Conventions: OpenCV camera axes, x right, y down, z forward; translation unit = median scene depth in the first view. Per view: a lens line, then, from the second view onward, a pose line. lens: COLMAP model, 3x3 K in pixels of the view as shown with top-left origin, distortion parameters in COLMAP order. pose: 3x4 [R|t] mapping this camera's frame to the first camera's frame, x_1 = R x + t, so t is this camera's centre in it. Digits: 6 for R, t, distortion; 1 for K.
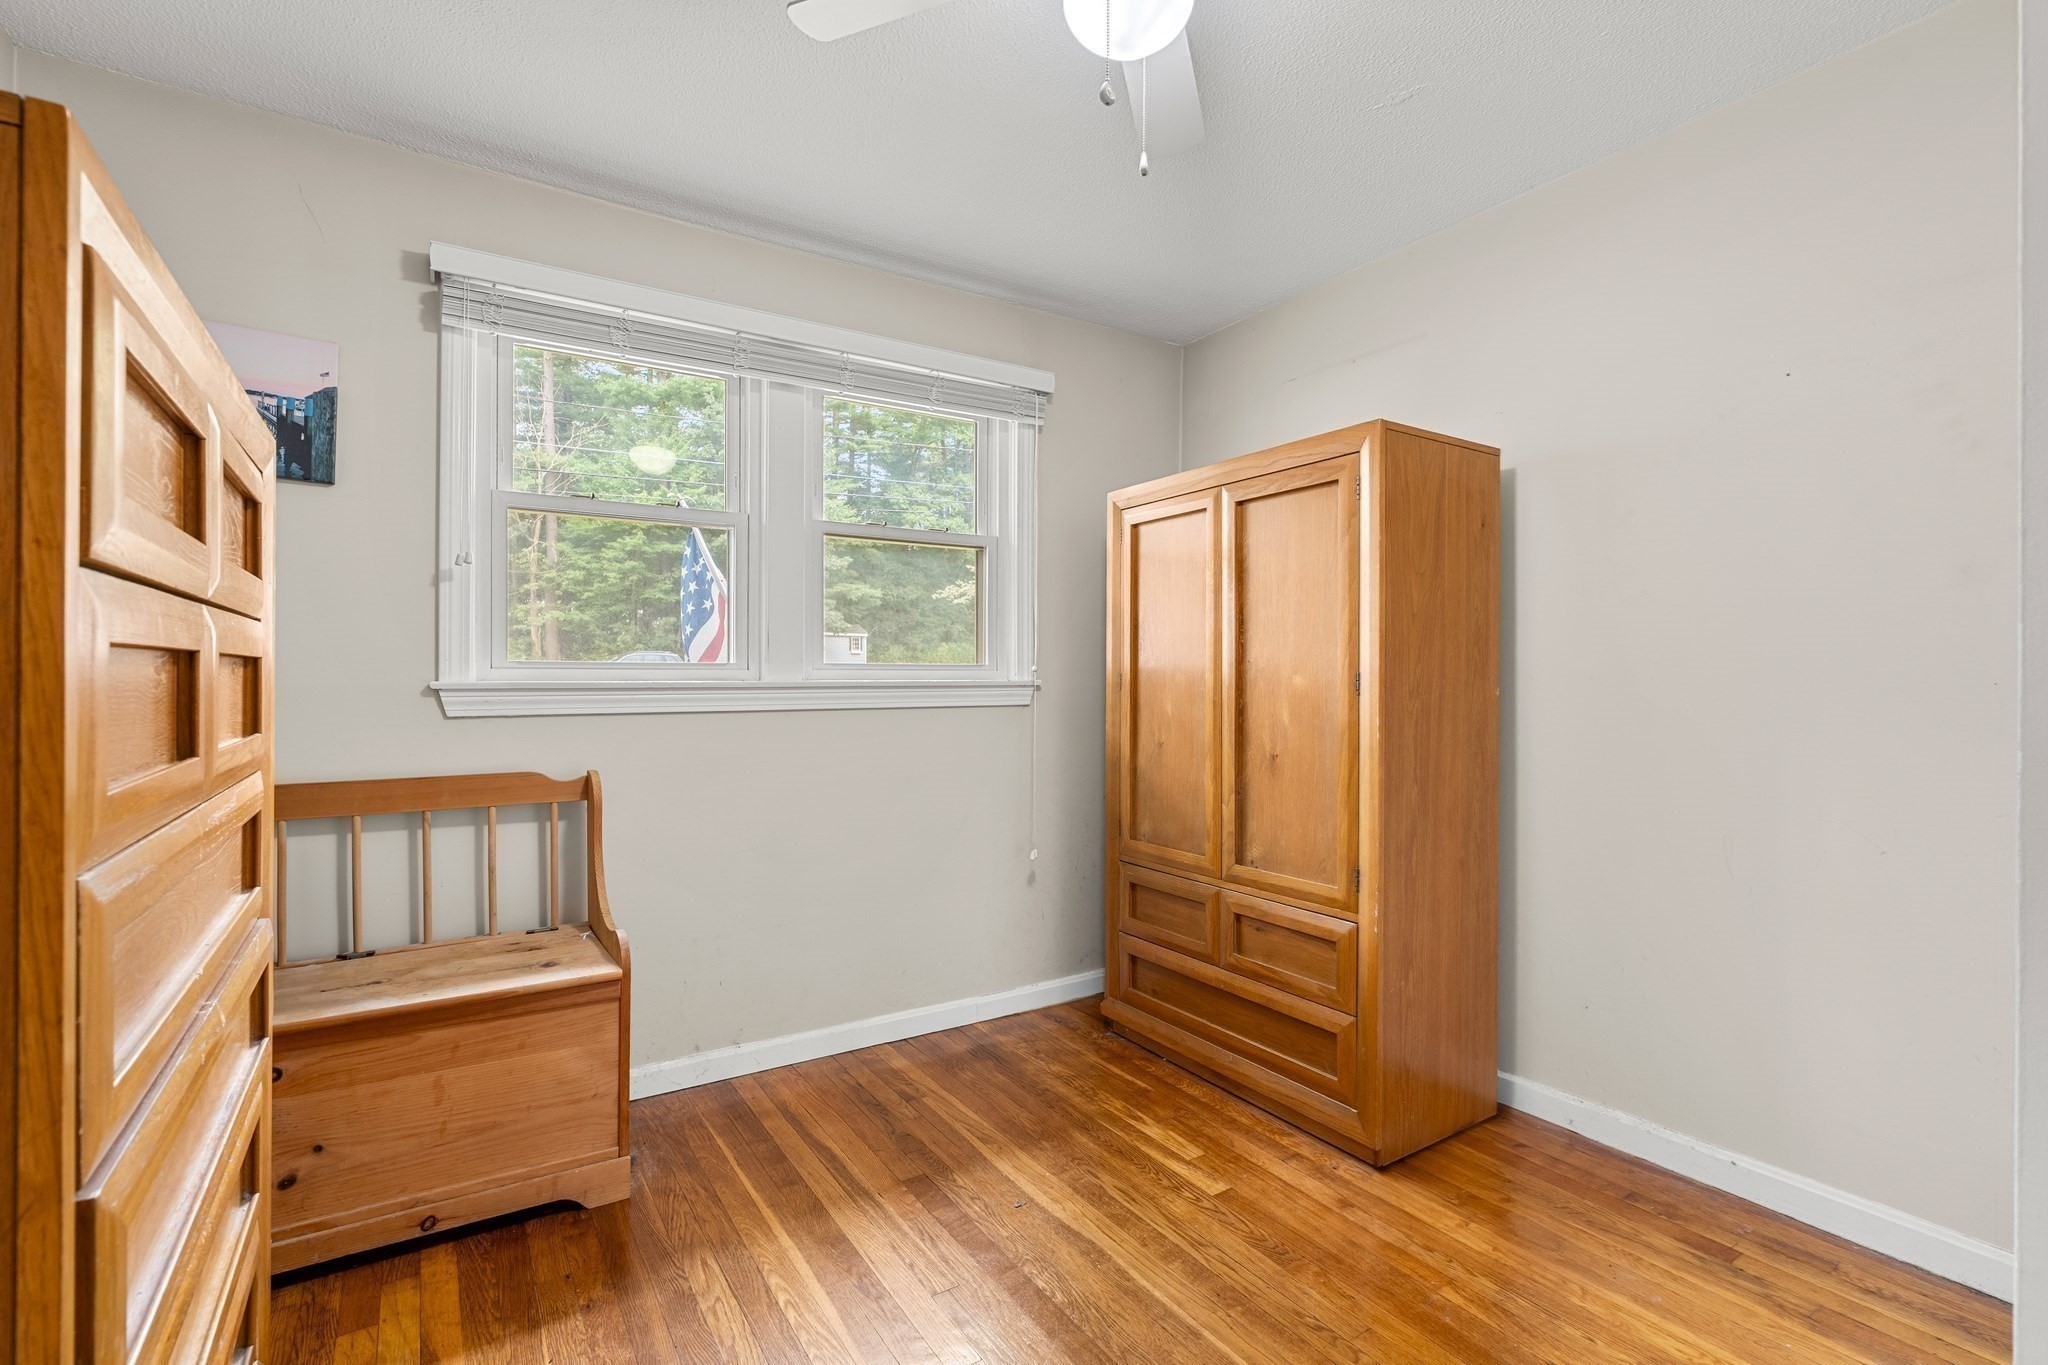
lens RADIAL K [[942.7, 0, 1021.2], [0, 942.7, 680.0], [0, 0, 1]] dist [-0.006090, 0.000994]
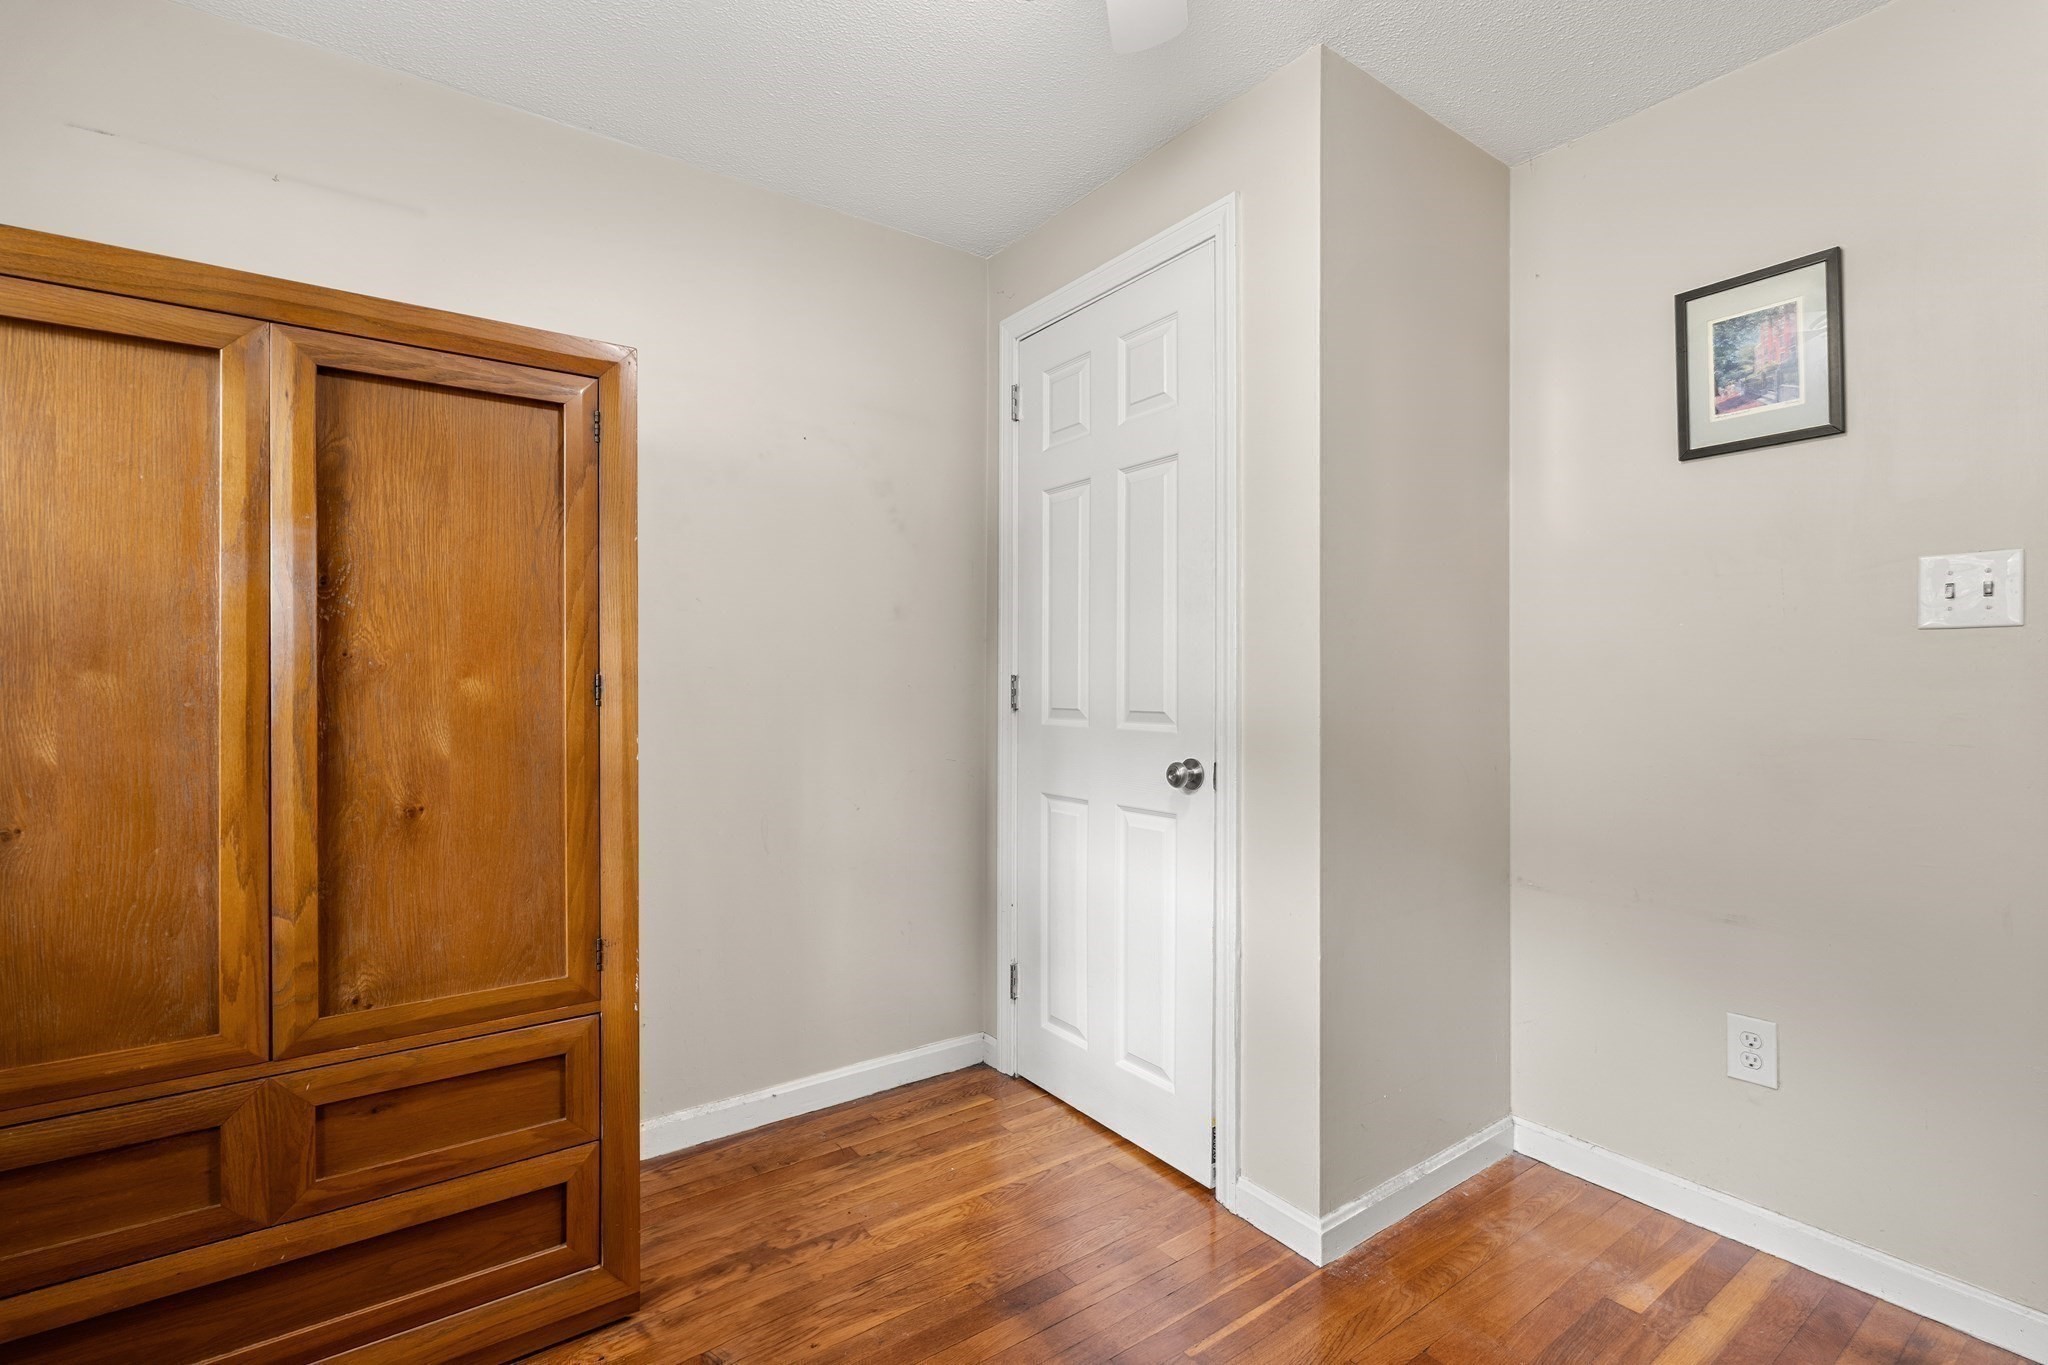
lens RADIAL K [[942.7, 0, 1024.8], [0, 942.7, 683.0], [0, 0, 1]] dist [-0.006090, 0.000994]
pose [[-0.075137, 0.000130, 0.997173, -0.373902], [0.002240, 0.999997, 0.000039, -0.000832], [-0.997171, 0.002237, -0.075137, 0.659842]]
